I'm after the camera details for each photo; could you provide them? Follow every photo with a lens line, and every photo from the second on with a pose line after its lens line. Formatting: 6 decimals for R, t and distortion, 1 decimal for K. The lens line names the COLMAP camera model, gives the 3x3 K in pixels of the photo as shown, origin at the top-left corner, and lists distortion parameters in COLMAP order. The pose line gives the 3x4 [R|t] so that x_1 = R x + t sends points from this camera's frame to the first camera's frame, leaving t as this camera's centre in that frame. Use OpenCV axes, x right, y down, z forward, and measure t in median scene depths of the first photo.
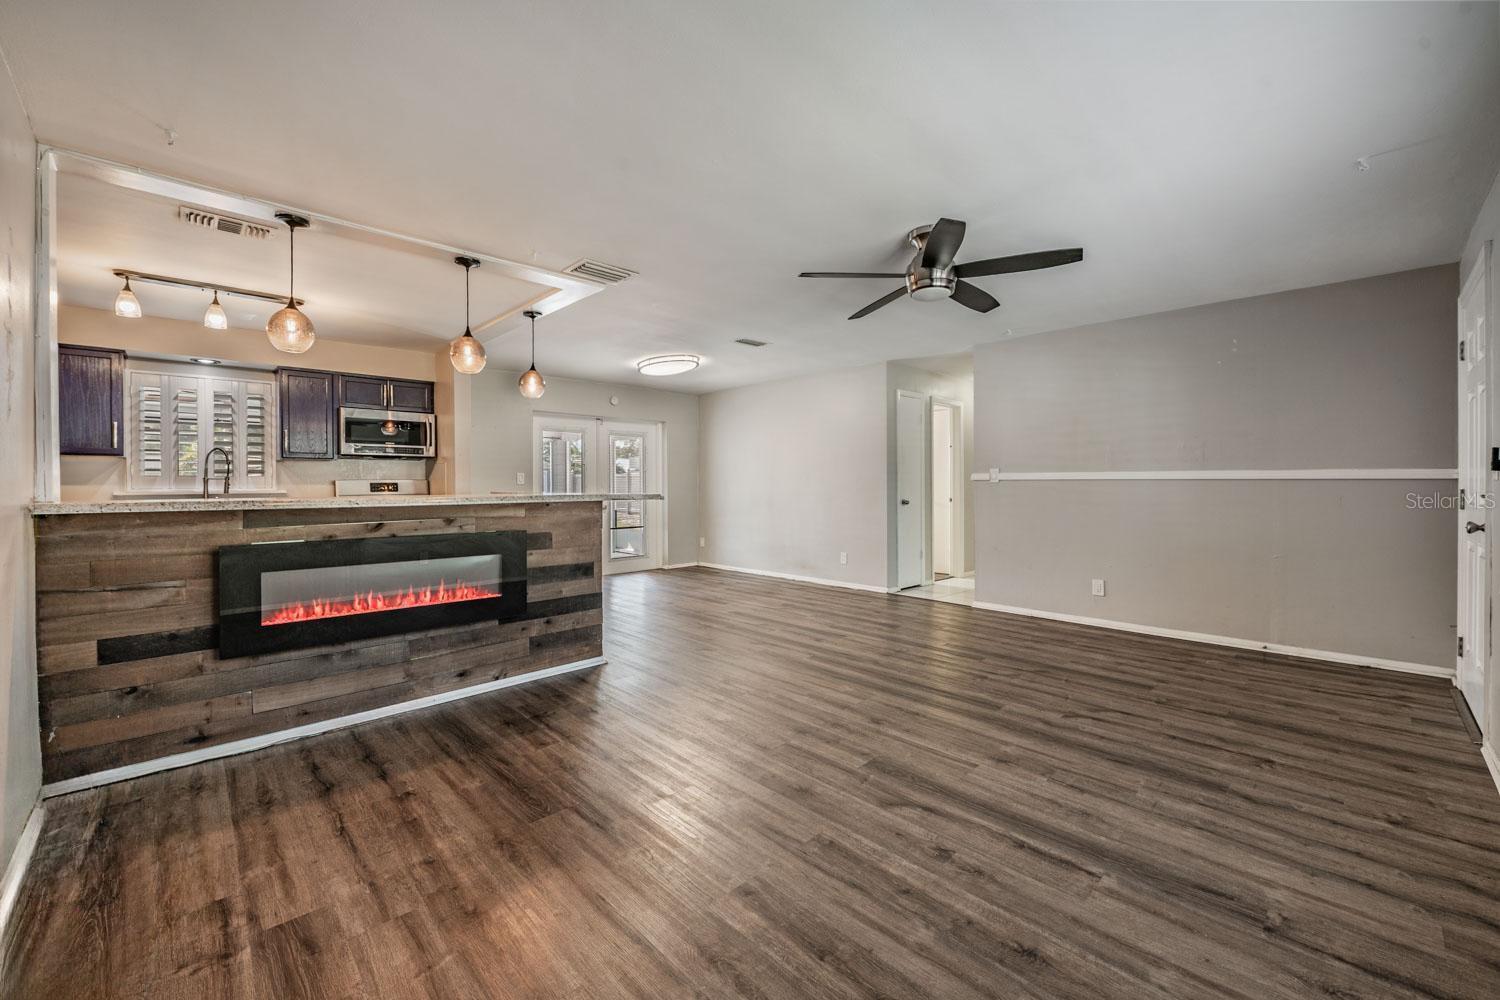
lens RADIAL K [[593.0, 0, 751.3], [0, 593.0, 490.4], [0, 0, 1]] dist [-0.009099, -0.000337]
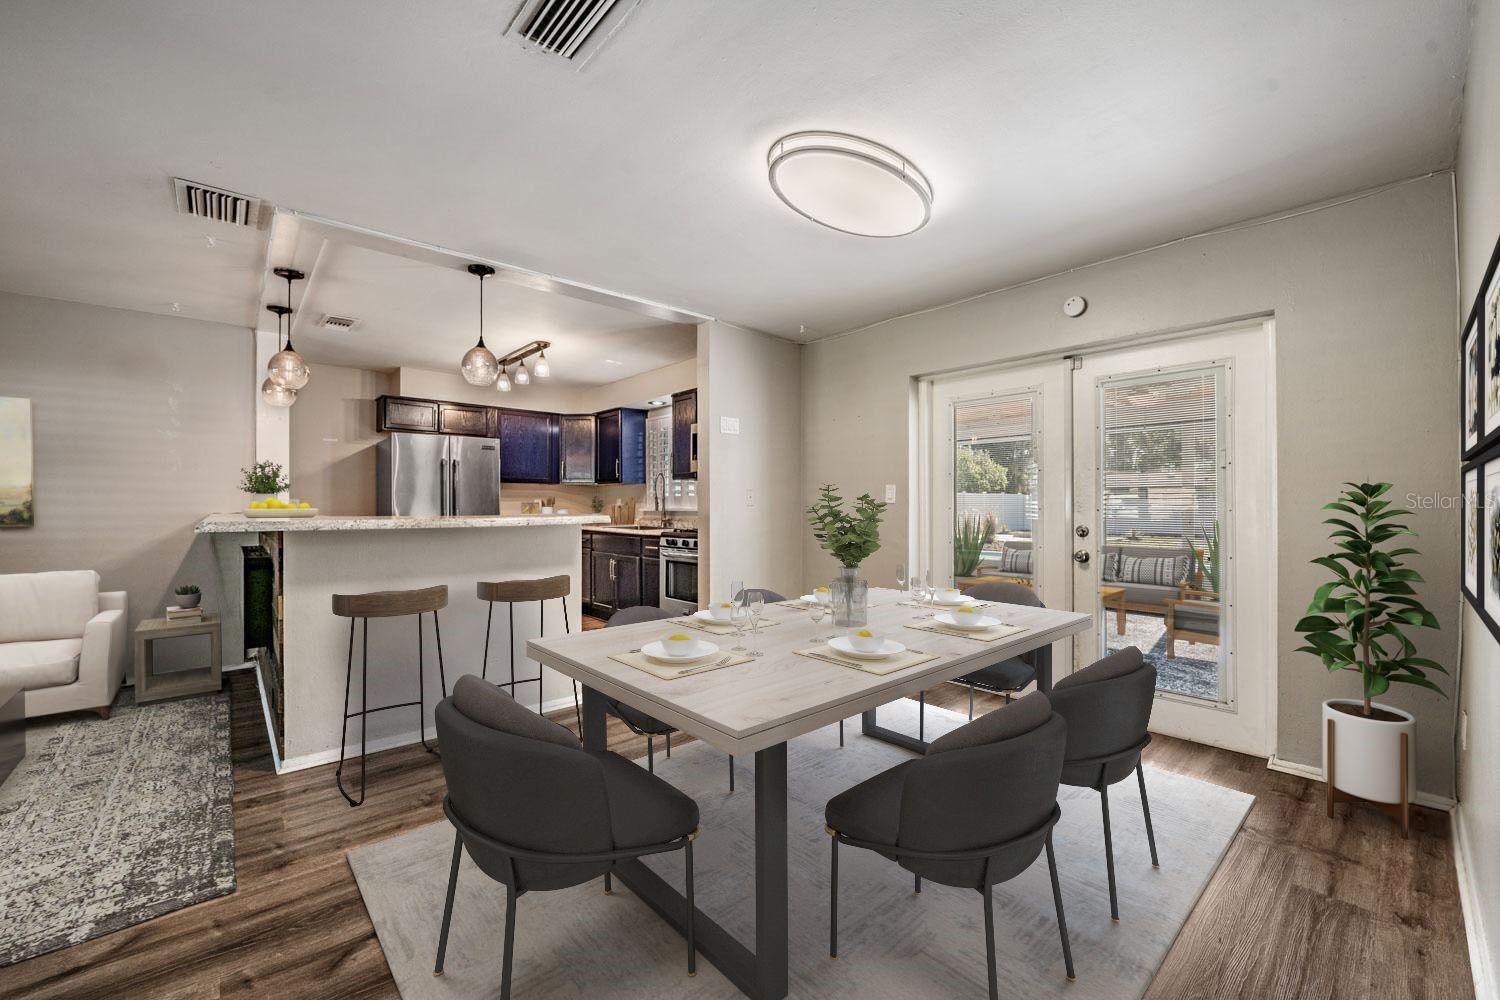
lens RADIAL K [[593.6, 0, 750.0], [0, 593.6, 500.0], [0, 0, 1]] dist [-0.009109, -0.000130]
pose [[-0.035401, -0.001032, -0.999373, 0.458531], [-0.010131, 0.999948, -0.000673, -0.025776], [0.999322, 0.010101, -0.035409, 1.834142]]
